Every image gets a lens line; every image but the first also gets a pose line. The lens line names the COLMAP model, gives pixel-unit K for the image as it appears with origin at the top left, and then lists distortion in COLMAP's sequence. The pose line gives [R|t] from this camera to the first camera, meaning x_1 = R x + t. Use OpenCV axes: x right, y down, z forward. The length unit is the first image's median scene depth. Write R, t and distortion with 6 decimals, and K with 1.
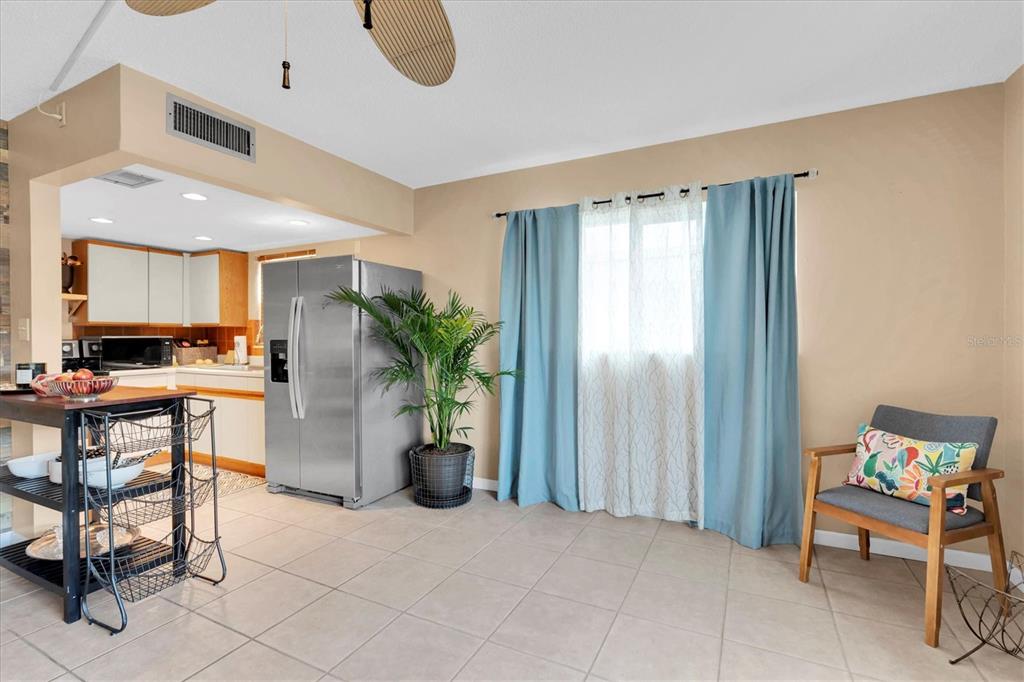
lens RADIAL K [[464.1, 0, 514.0], [0, 464.1, 339.7], [0, 0, 1]] dist [-0.001874, 0.000266]
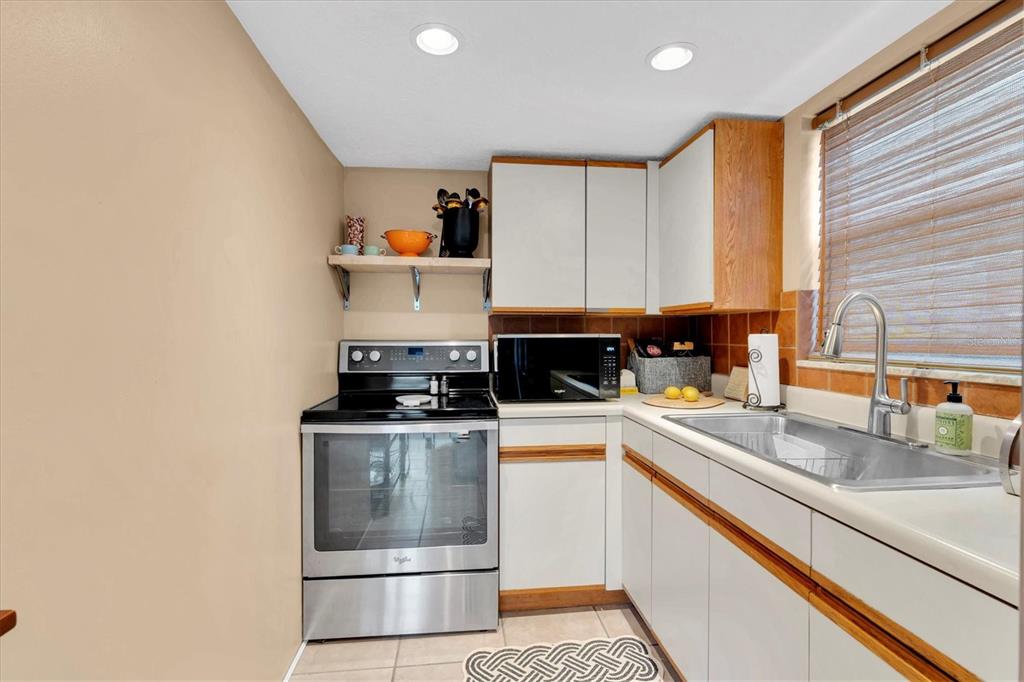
lens RADIAL K [[464.1, 0, 514.0], [0, 464.1, 339.7], [0, 0, 1]] dist [-0.001874, 0.000266]
pose [[0.548339, 0.009833, -0.836199, -0.417325], [-0.007444, 0.999949, 0.006877, -0.004518], [0.836223, 0.002454, 0.548384, 0.673142]]
